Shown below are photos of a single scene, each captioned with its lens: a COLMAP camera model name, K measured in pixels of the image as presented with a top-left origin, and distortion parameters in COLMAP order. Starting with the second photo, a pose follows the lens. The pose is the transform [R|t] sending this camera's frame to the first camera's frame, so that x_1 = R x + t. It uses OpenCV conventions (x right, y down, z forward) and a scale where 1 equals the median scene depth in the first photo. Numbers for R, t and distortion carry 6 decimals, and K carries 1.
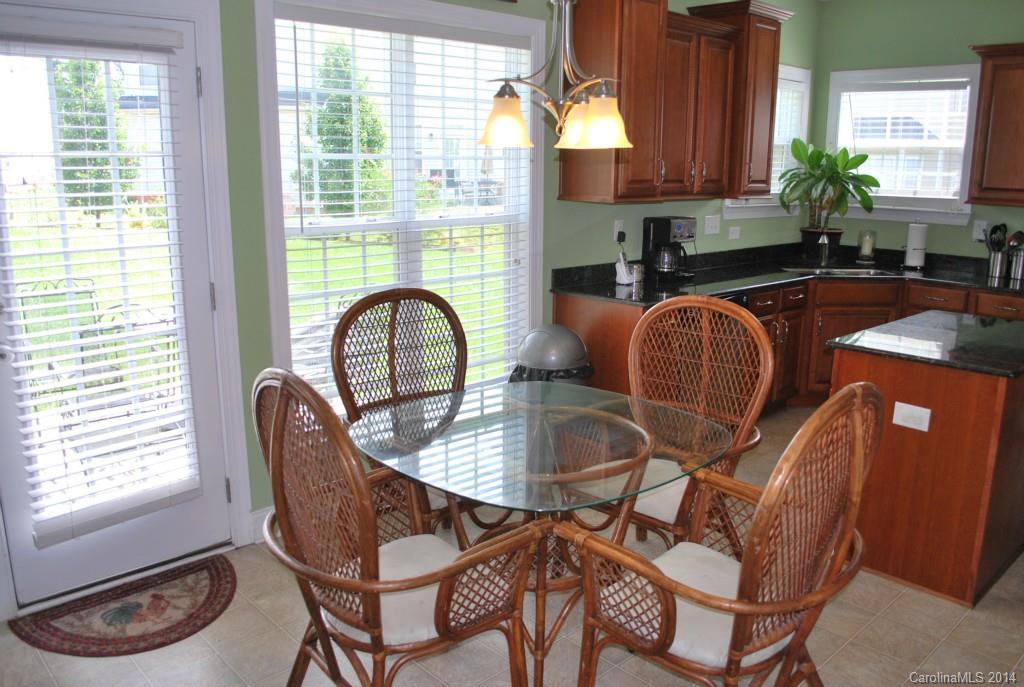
lens RADIAL K [[816.8, 0, 511.8], [0, 816.8, 346.6], [0, 0, 1]] dist [-0.085997, 0.014823]
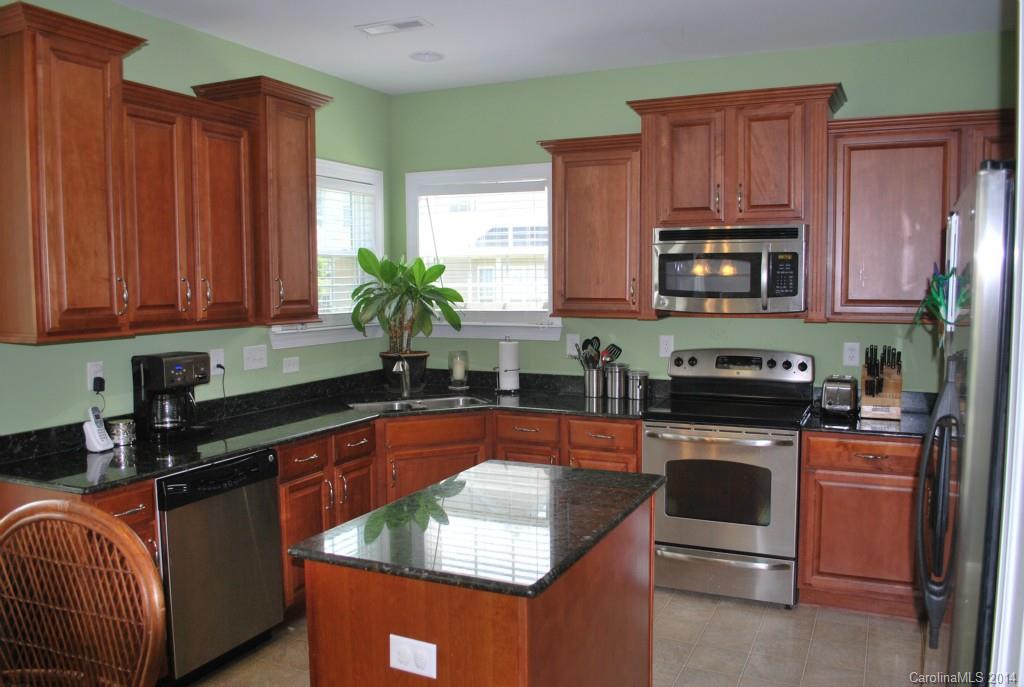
lens RADIAL K [[816.8, 0, 517.6], [0, 816.8, 342.4], [0, 0, 1]] dist [-0.085997, 0.014823]
pose [[0.926402, -0.043399, 0.374027, 0.279220], [0.096097, 0.987691, -0.123414, -0.062416], [-0.364068, 0.150274, 0.919170, 0.263926]]
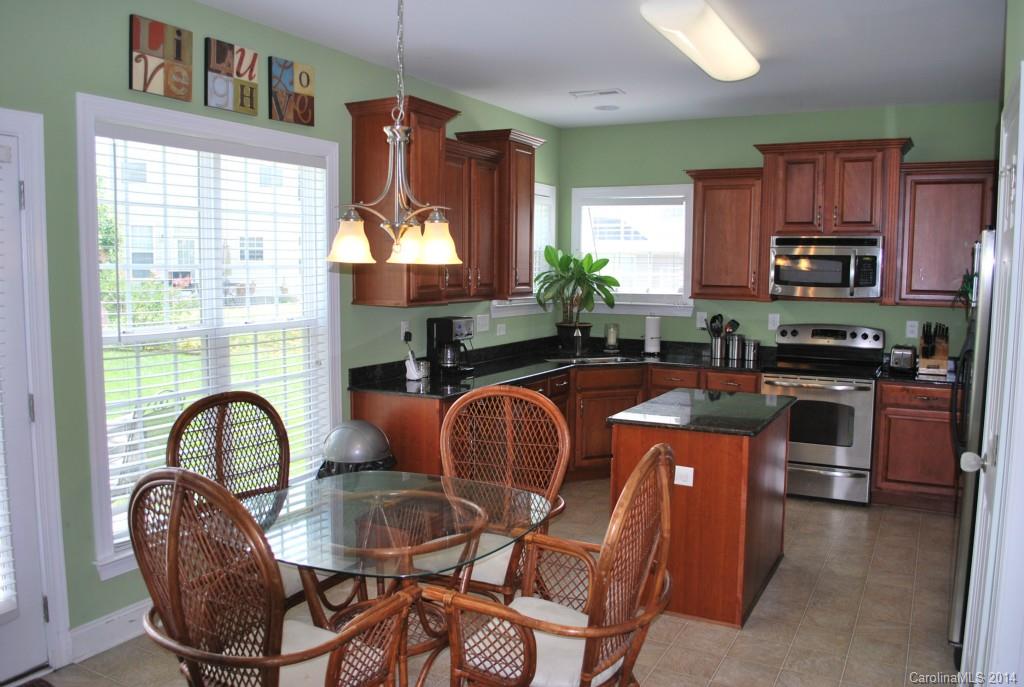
lens RADIAL K [[816.8, 0, 517.4], [0, 816.8, 342.8], [0, 0, 1]] dist [-0.085997, 0.014823]
pose [[0.946034, -0.030634, 0.322617, -0.101566], [0.070264, 0.991230, -0.111918, 0.007231], [-0.316360, 0.128547, 0.939890, -0.088751]]
